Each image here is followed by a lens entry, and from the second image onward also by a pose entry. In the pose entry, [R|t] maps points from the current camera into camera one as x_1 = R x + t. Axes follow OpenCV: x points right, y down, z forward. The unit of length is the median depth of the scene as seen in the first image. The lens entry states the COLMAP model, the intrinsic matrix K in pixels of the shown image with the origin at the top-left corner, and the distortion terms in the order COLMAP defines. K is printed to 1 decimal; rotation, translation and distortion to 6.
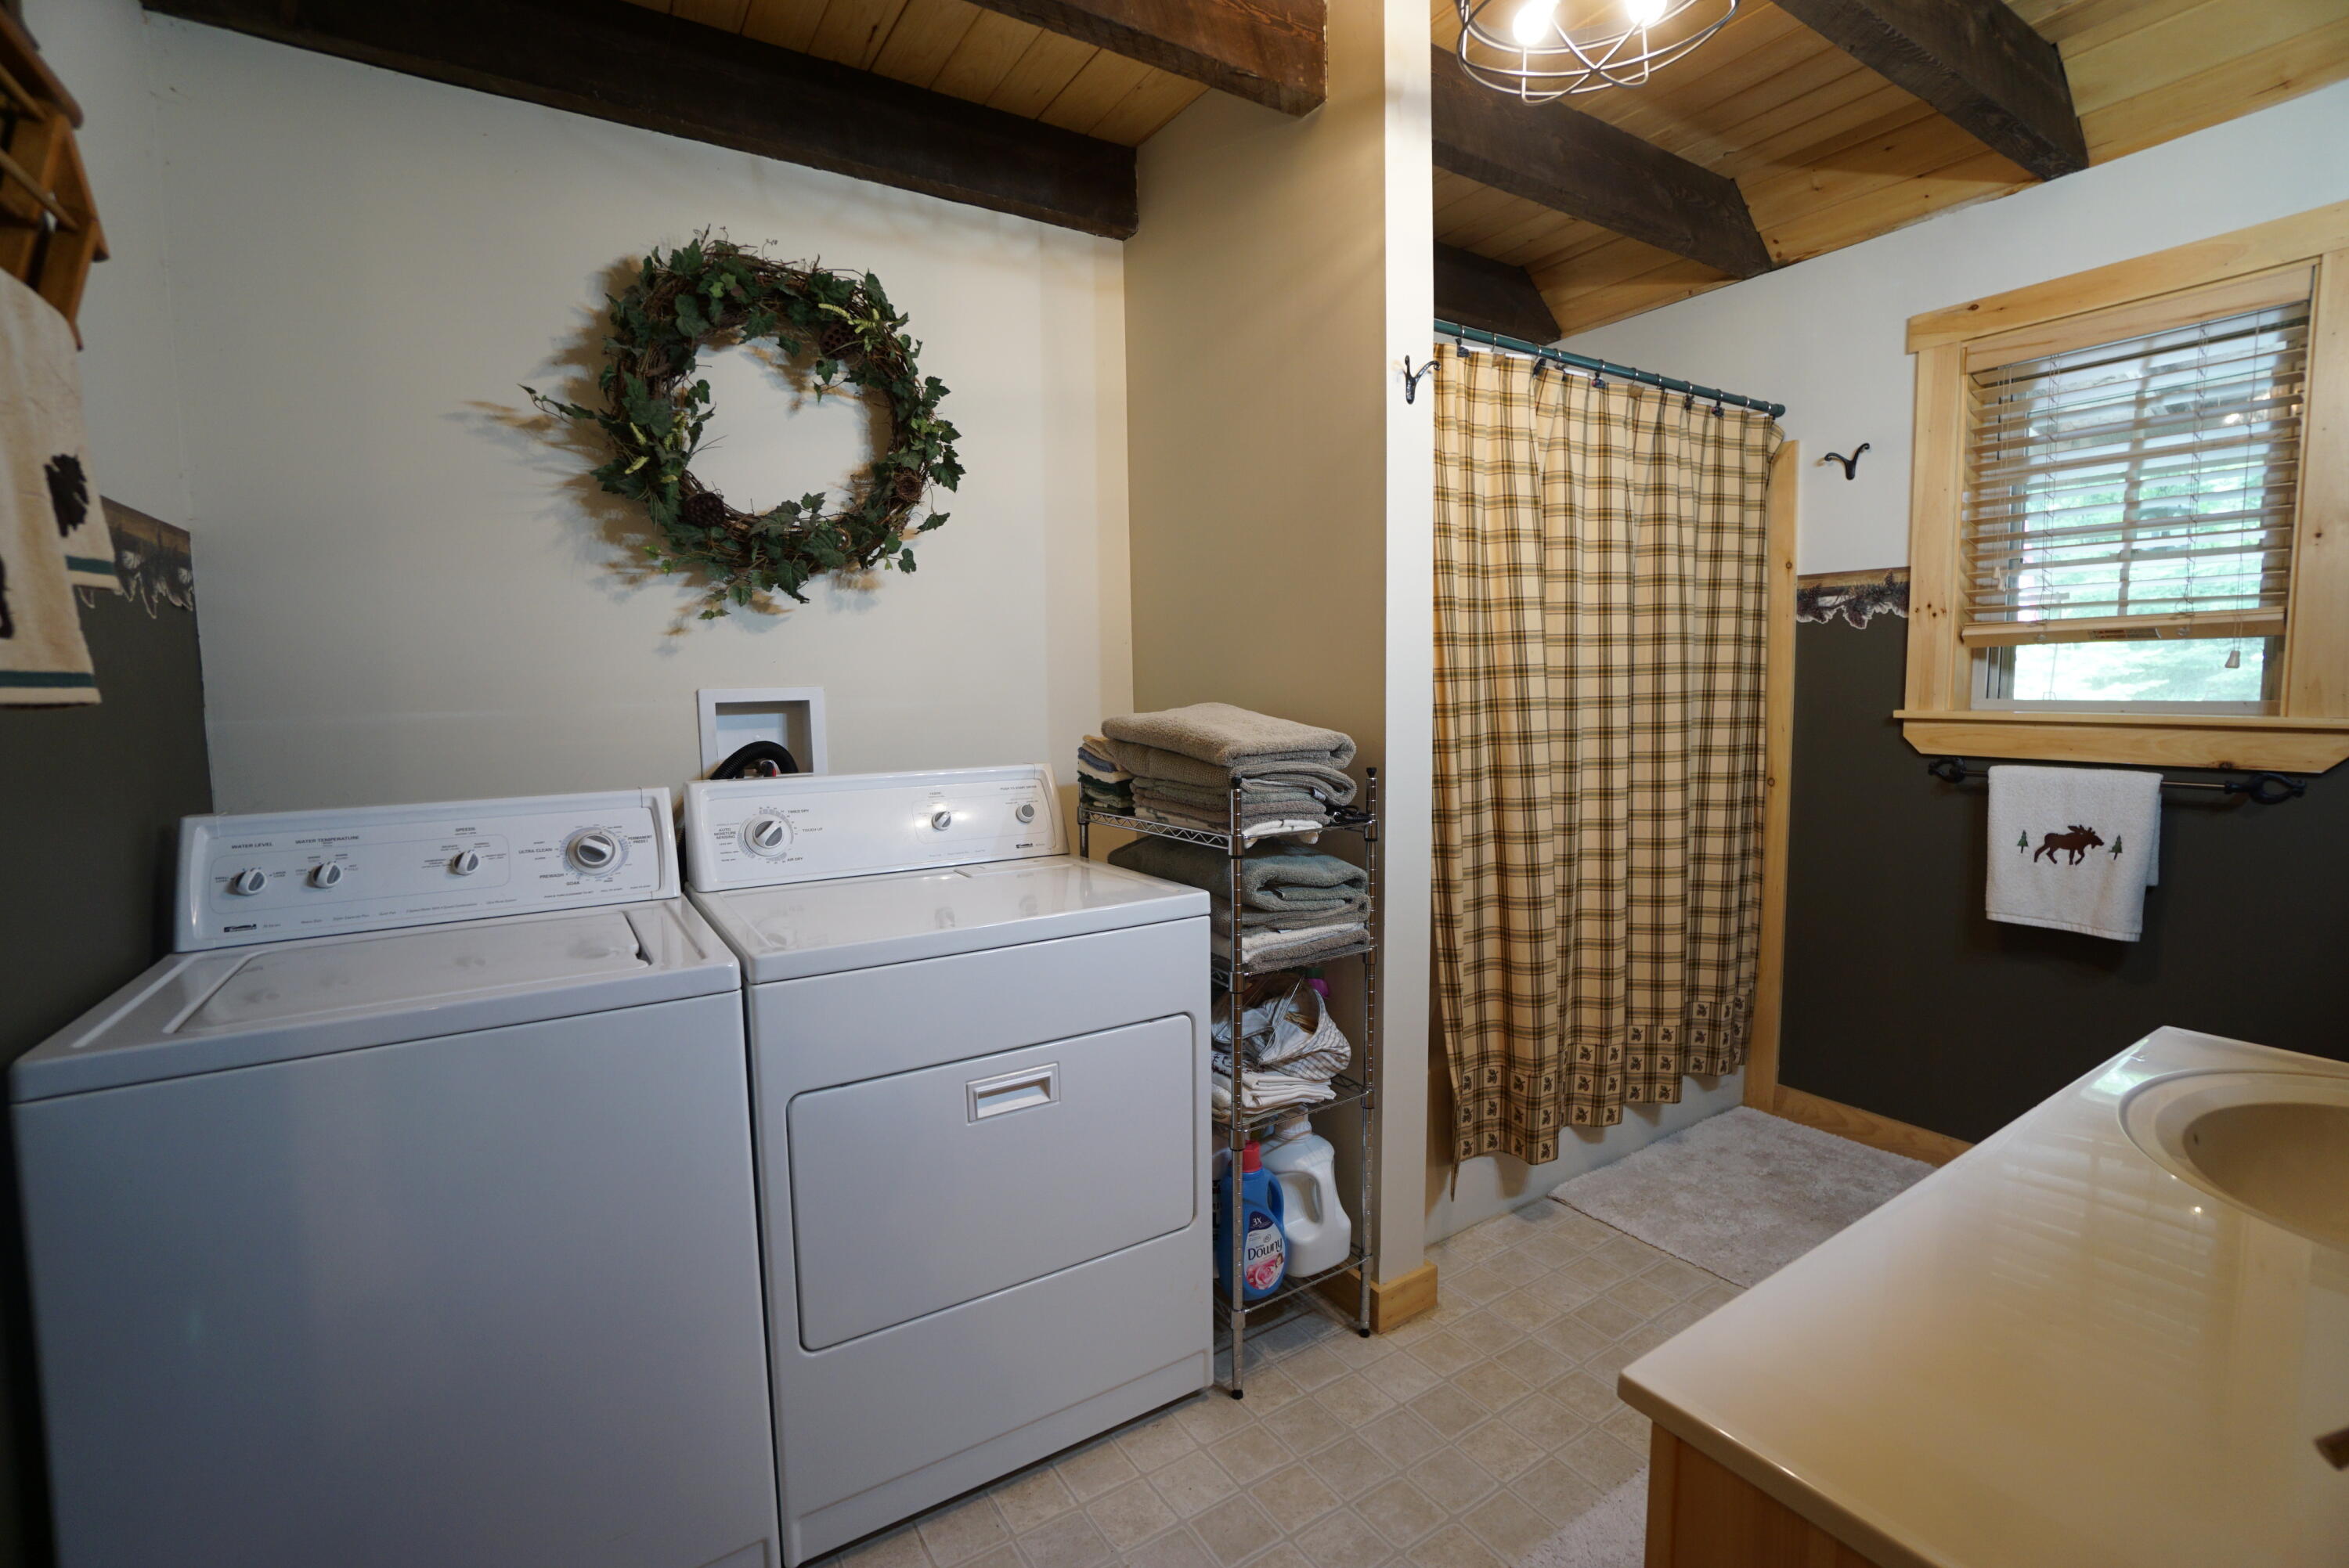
lens RADIAL K [[1034.9, 0, 1170.9], [0, 1034.9, 782.3], [0, 0, 1]] dist [-0.027218, 0.001699]
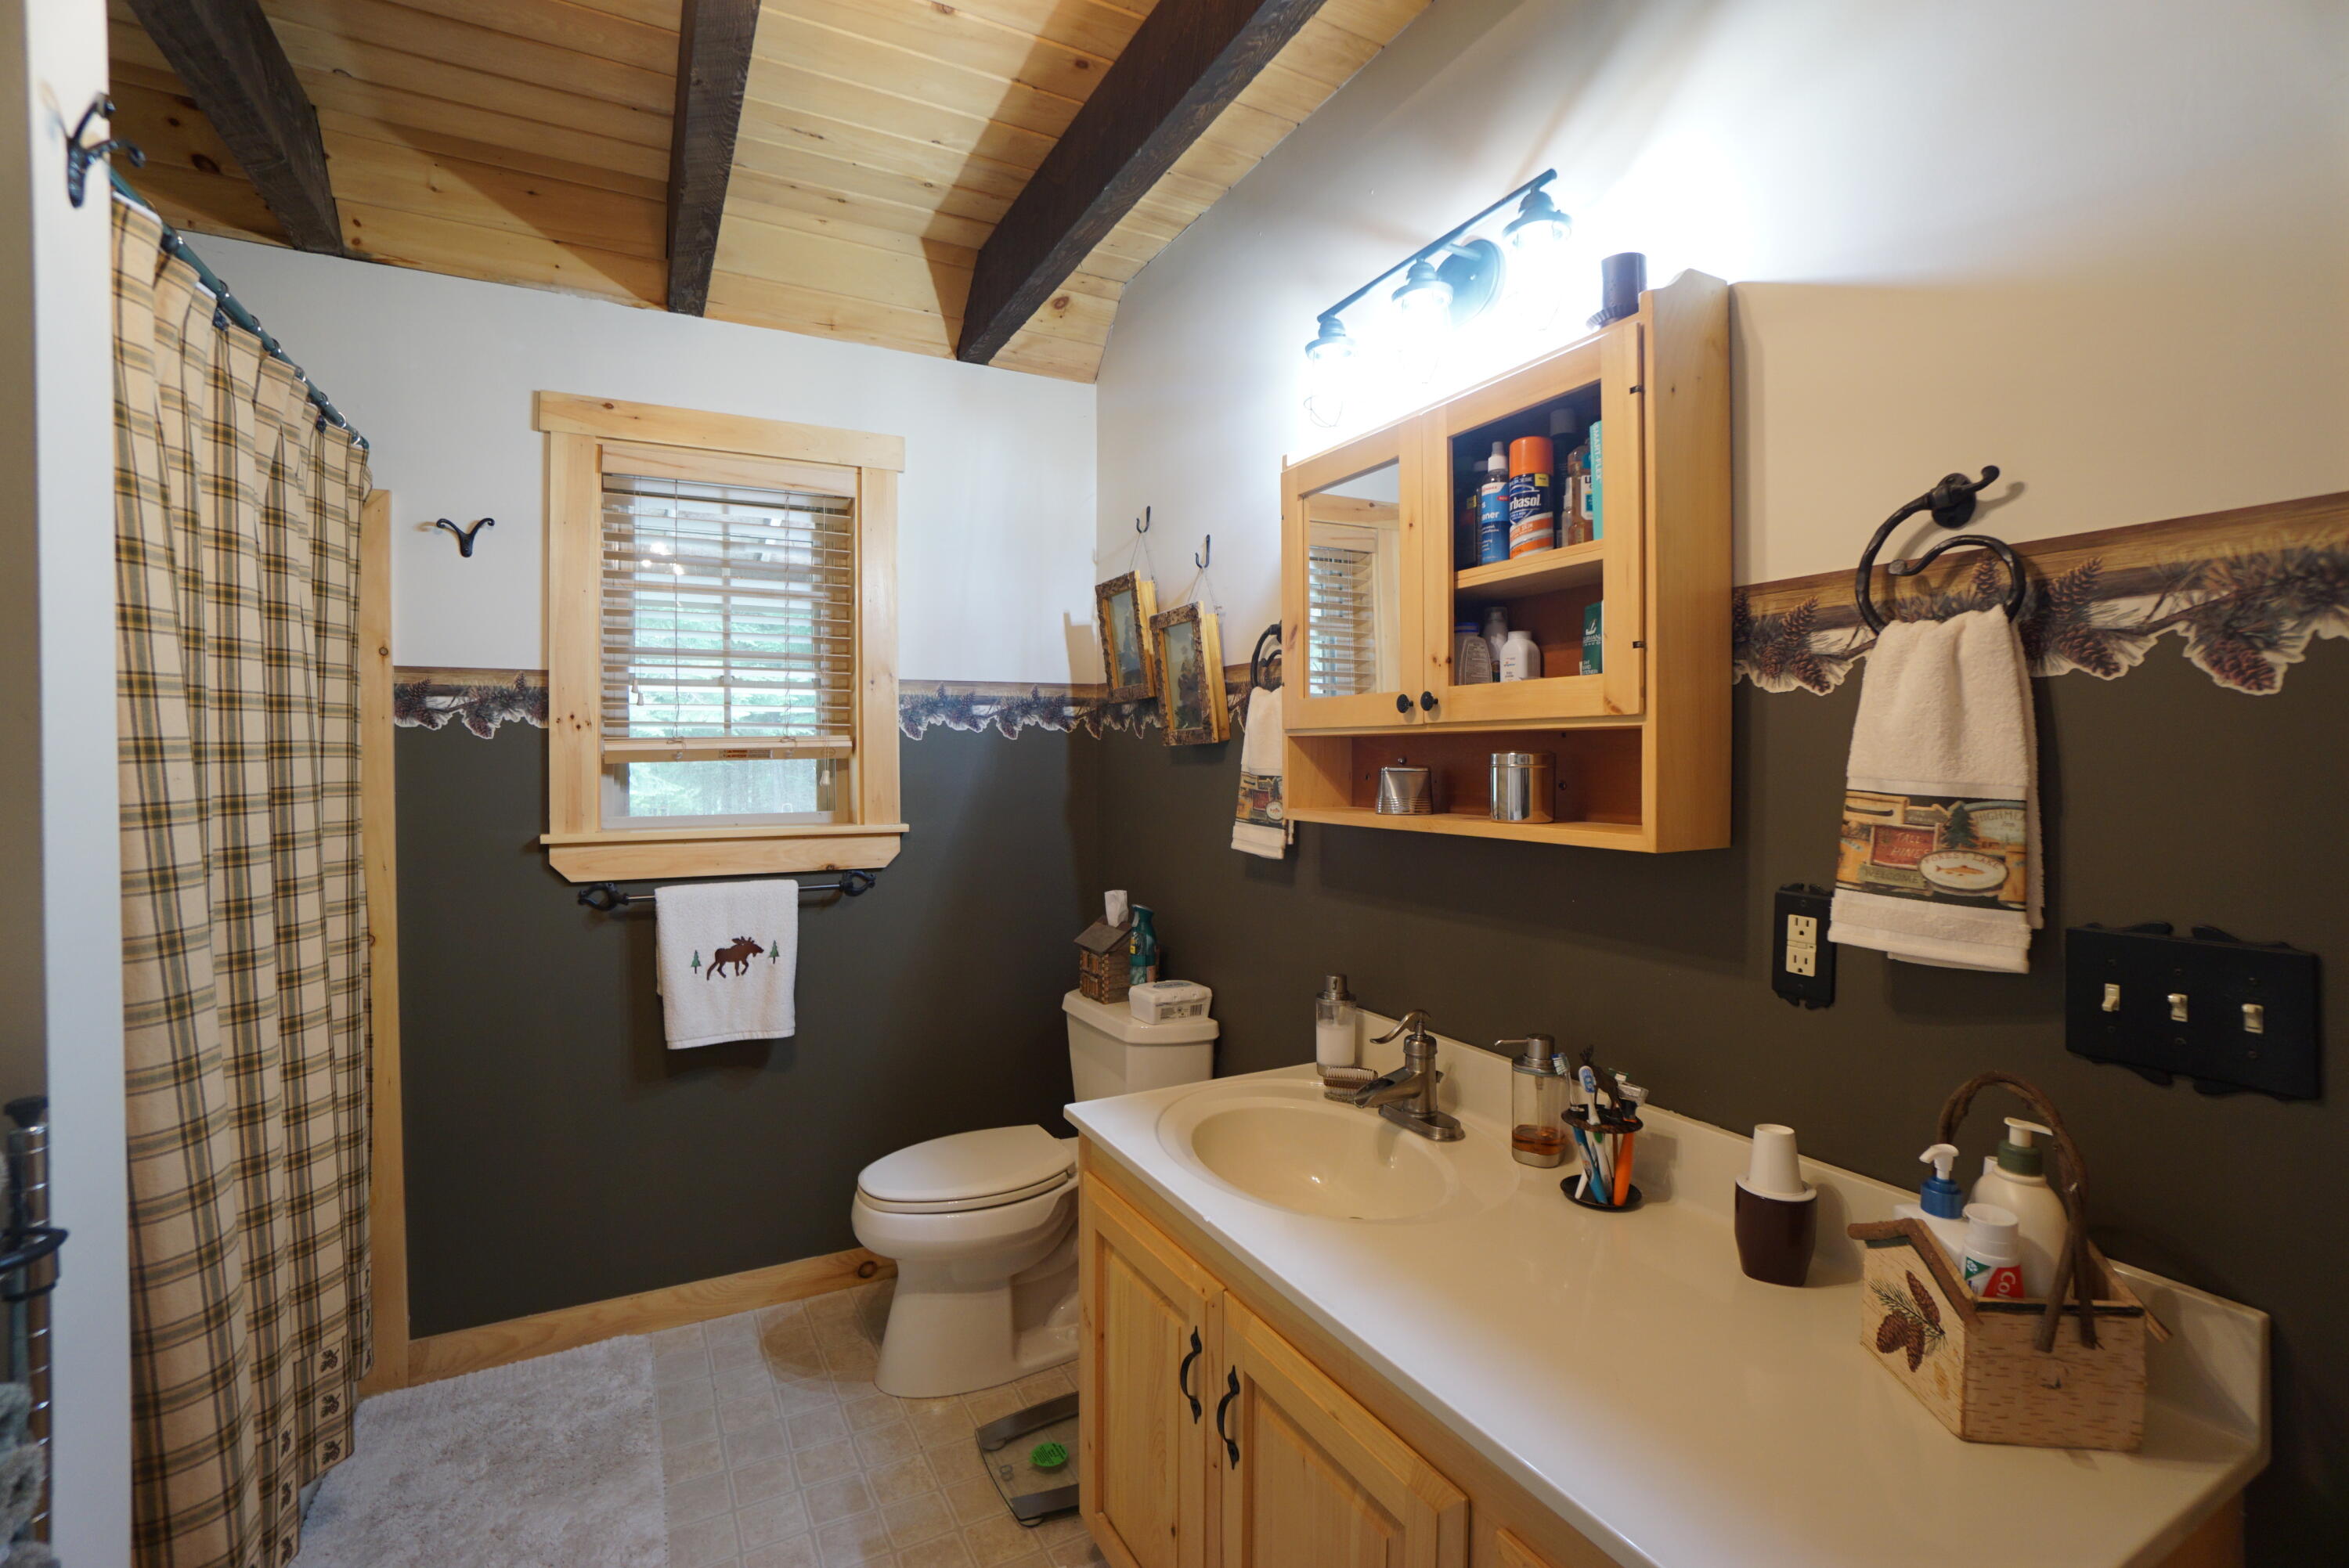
lens RADIAL K [[1034.9, 0, 1167.0], [0, 1034.9, 772.7], [0, 0, 1]] dist [-0.027218, 0.001699]
pose [[0.090261, 0.001633, 0.995917, -0.104678], [0.099605, 0.994970, -0.010658, -0.063203], [-0.990925, 0.100160, 0.089644, 0.410438]]
